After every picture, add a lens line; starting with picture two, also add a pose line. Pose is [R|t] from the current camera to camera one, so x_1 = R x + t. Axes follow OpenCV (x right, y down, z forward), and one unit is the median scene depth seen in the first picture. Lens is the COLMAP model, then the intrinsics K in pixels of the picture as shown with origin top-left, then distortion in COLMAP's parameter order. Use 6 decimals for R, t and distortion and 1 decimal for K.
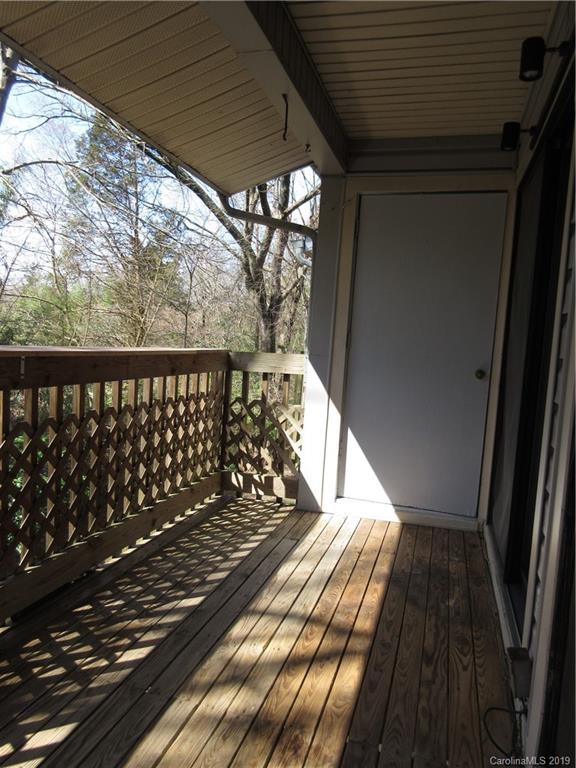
lens RADIAL K [[573.9, 0, 288.9], [0, 573.9, 383.1], [0, 0, 1]] dist [0.010859, -0.020161]
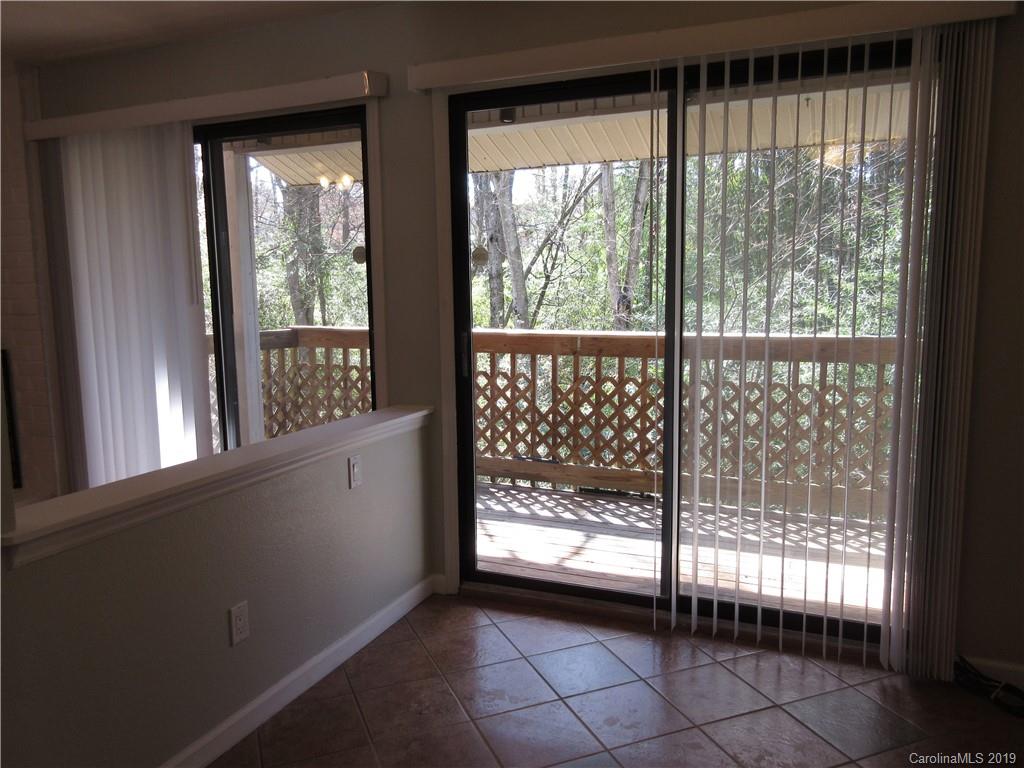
lens RADIAL K [[765.2, 0, 512.1], [0, 765.2, 385.5], [0, 0, 1]] dist [0.010859, -0.020161]
pose [[-0.149946, 0.056494, -0.987079, 1.626145], [-0.070647, 0.995202, 0.067691, -0.039448], [0.986167, 0.079884, -0.145236, 1.000619]]
